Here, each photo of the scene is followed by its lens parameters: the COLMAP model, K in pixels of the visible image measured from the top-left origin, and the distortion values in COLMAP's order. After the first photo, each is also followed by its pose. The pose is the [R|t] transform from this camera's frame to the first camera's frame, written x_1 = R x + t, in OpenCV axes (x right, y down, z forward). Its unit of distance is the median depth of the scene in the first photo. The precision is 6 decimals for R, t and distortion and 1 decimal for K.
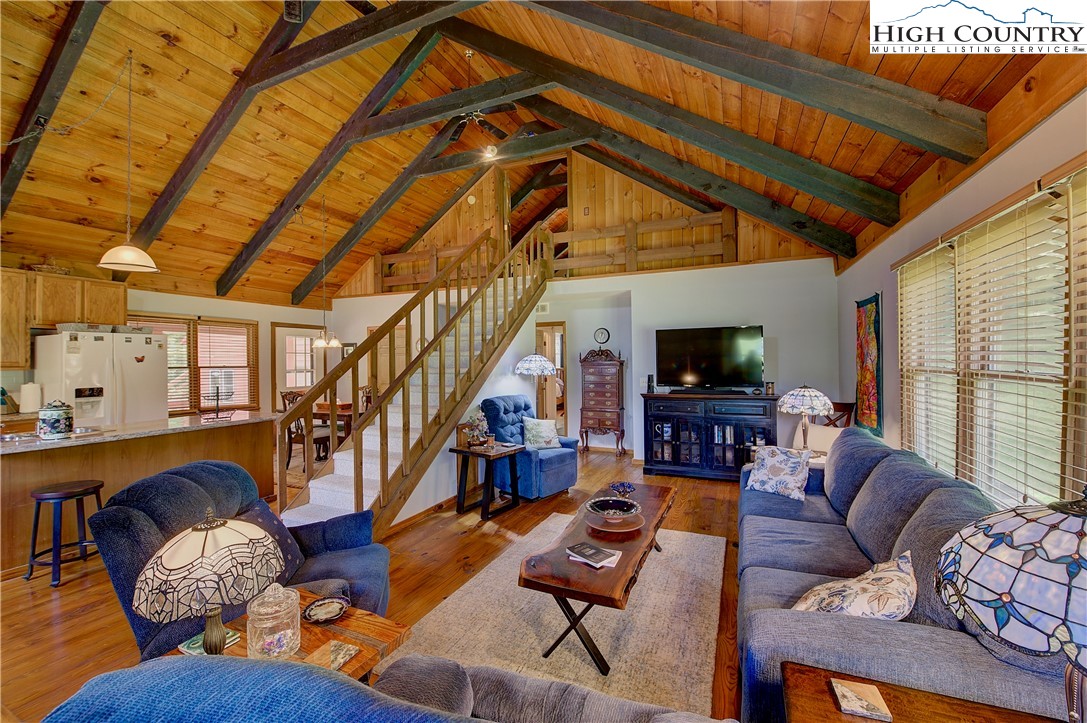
lens RADIAL K [[434.5, 0, 552.6], [0, 434.5, 358.5], [0, 0, 1]] dist [-0.021846, -0.000588]
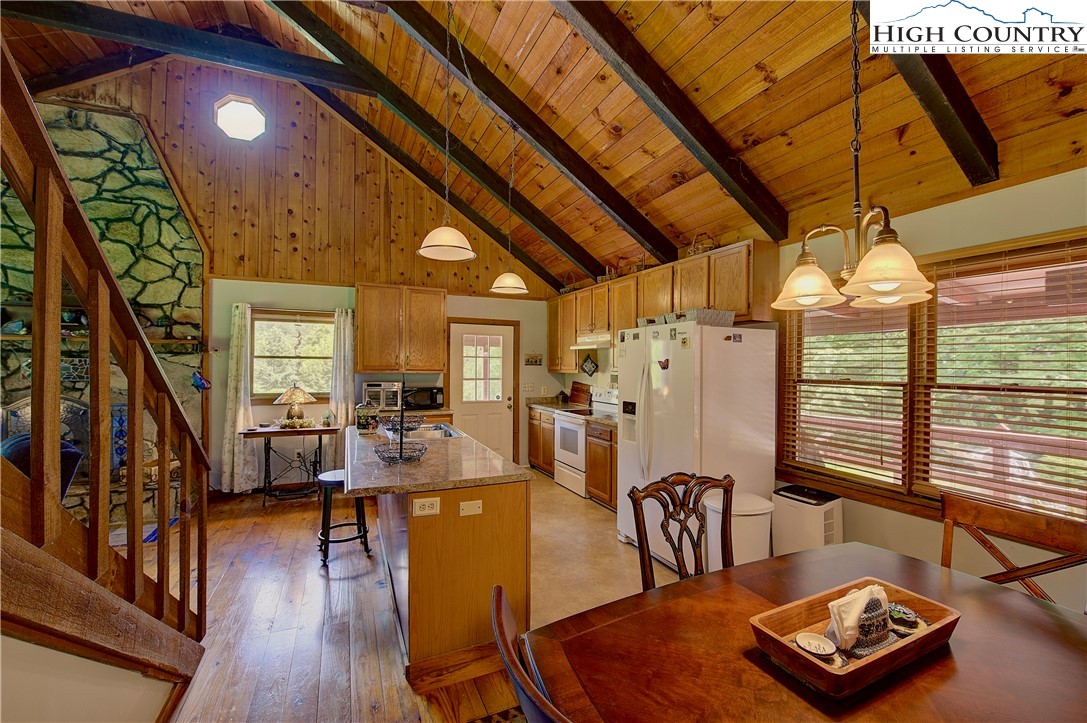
lens RADIAL K [[438.8, 0, 543.5], [0, 438.8, 361.5], [0, 0, 1]] dist [-0.020613, -0.000384]
pose [[-0.671557, -0.003130, -0.740946, -0.329582], [-0.000109, 0.999991, -0.004125, 0.000245], [0.740953, -0.002689, -0.671551, 1.161089]]
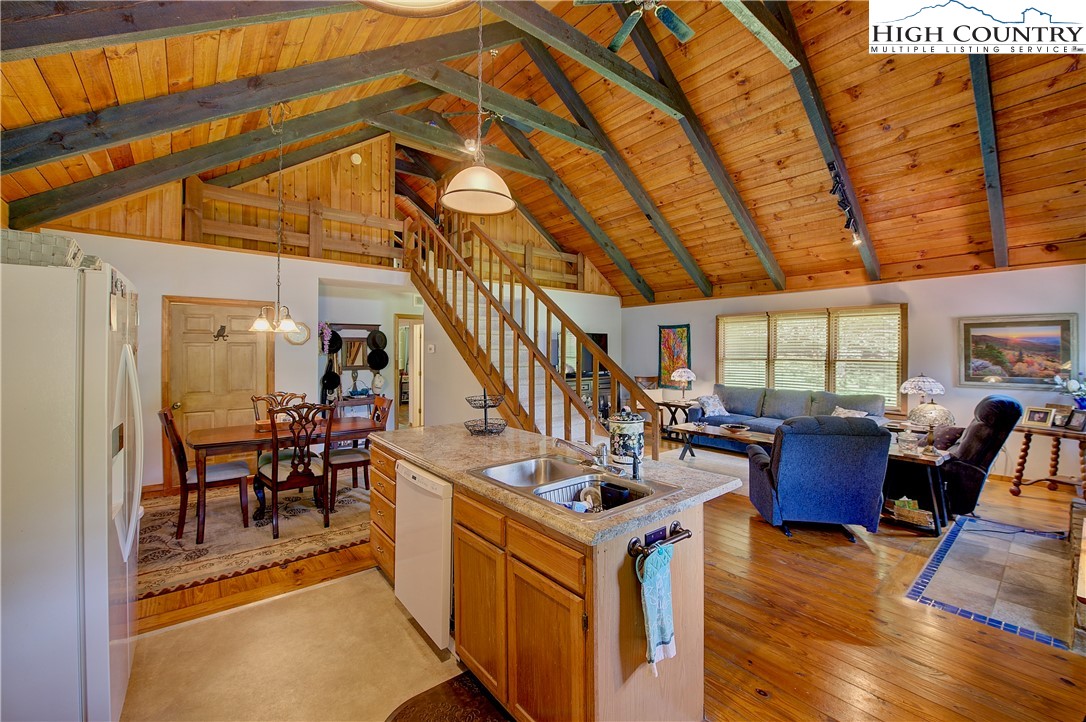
lens RADIAL K [[431.6, 0, 546.8], [0, 431.6, 351.0], [0, 0, 1]] dist [-0.021927, -0.000883]
pose [[0.454473, 0.011472, 0.890687, -1.018704], [-0.007212, 0.999932, -0.009200, 0.004705], [-0.890732, -0.002243, 0.454524, 0.422055]]
